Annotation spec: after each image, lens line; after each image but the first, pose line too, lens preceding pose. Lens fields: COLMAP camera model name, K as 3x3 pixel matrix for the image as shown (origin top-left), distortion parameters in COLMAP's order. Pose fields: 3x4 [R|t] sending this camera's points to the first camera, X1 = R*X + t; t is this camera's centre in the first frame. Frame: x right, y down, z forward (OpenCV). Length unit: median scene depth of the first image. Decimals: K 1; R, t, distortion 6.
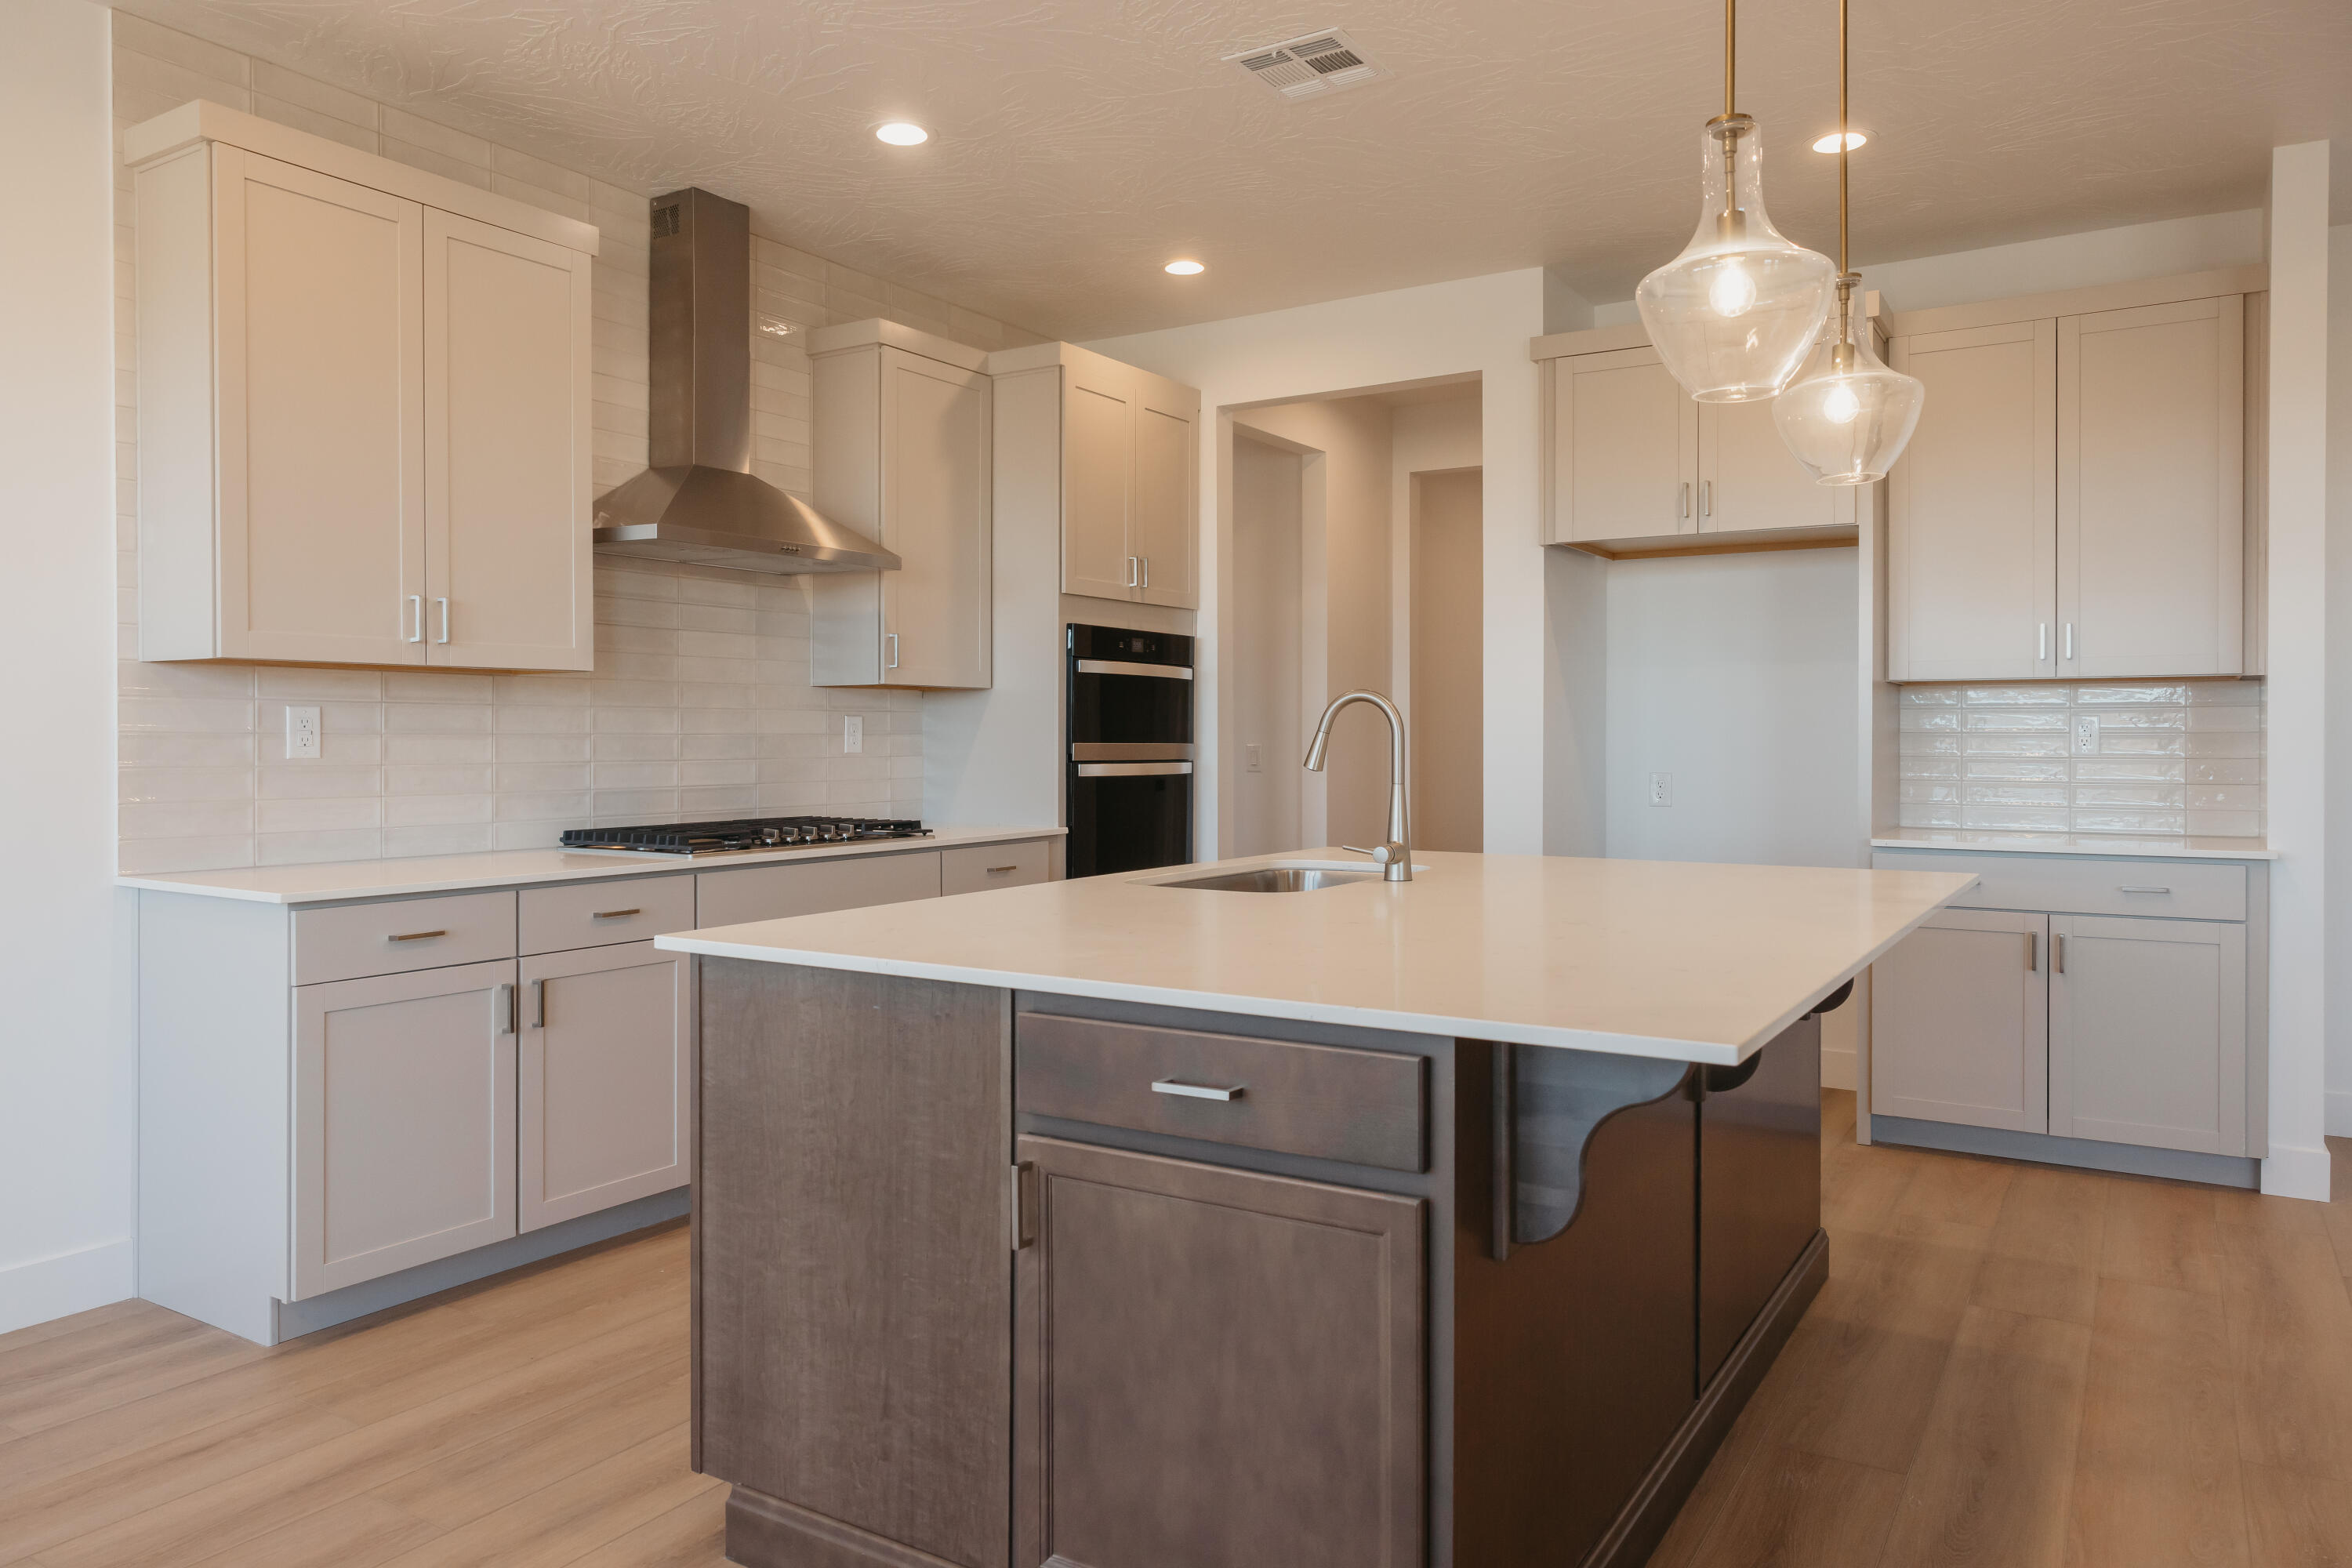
lens RADIAL K [[1591.6, 0, 1167.1], [0, 1591.6, 740.1], [0, 0, 1]] dist [-0.015506, -0.000938]
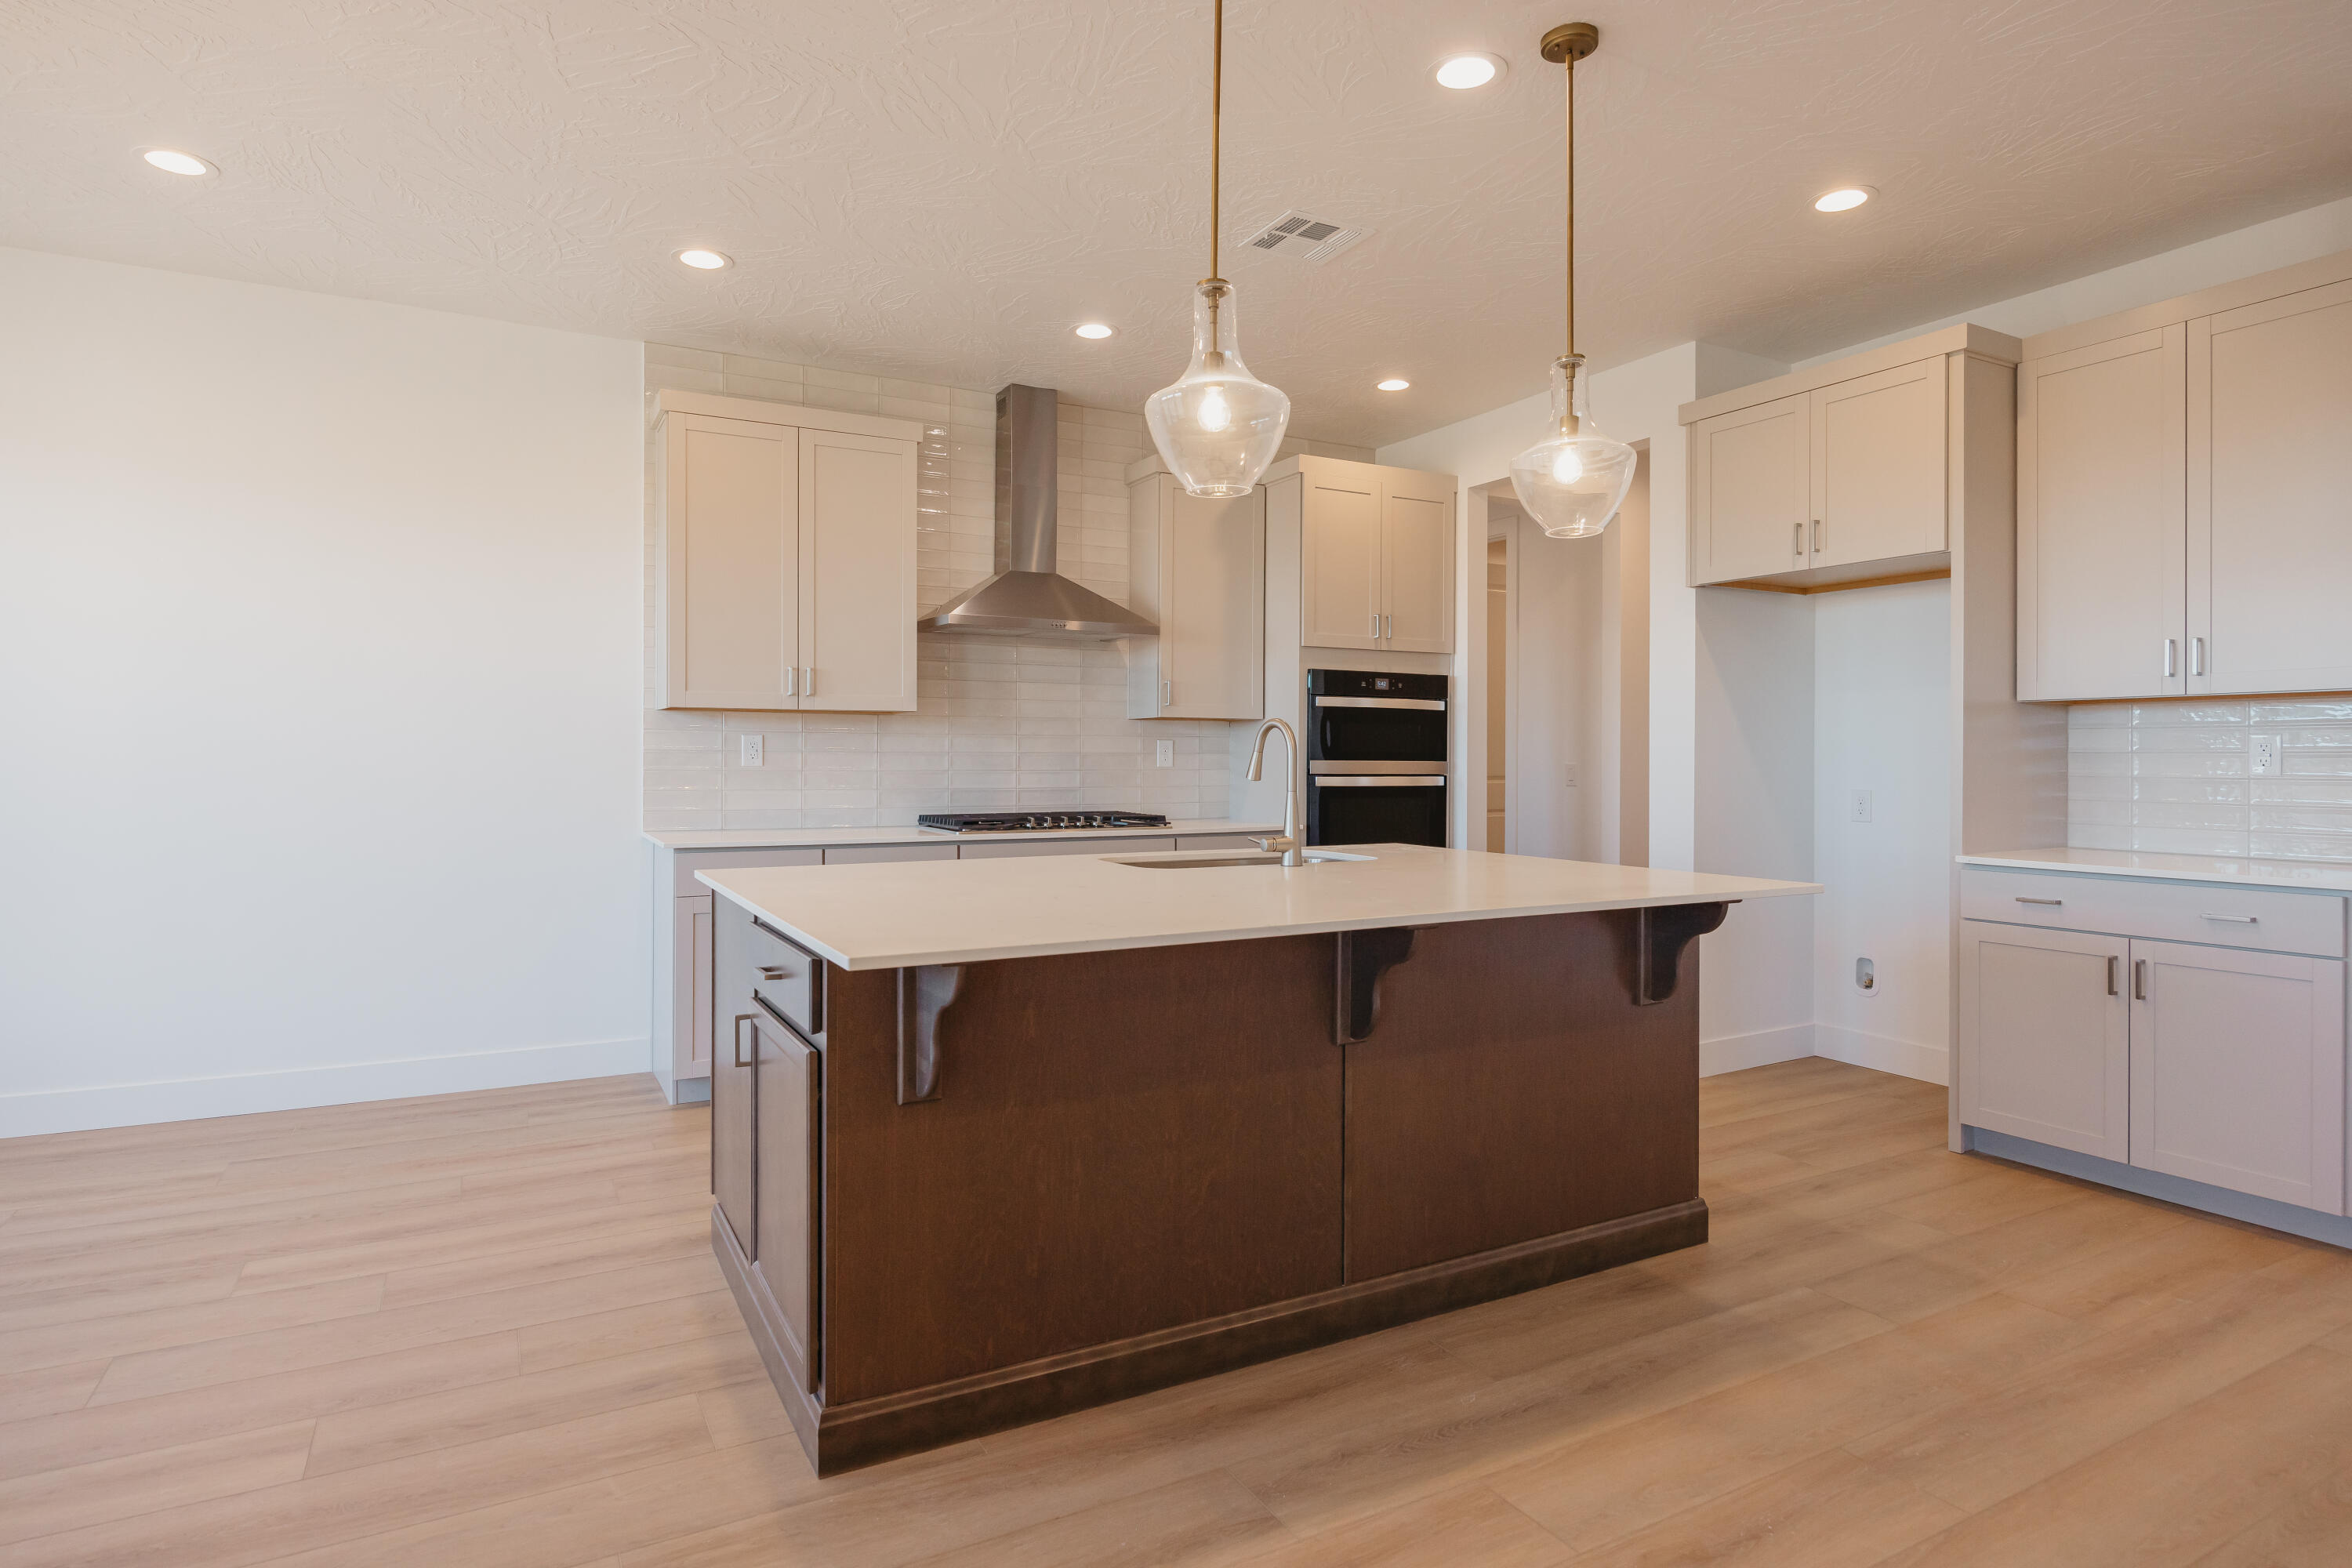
lens RADIAL K [[1286.8, 0, 1177.3], [0, 1286.8, 754.4], [0, 0, 1]] dist [-0.001854, -0.017405]
pose [[0.873358, 0.001351, -0.487078, 0.403484], [-0.003926, 0.999983, -0.004266, 0.002340], [0.487064, 0.005638, 0.873348, 0.026351]]
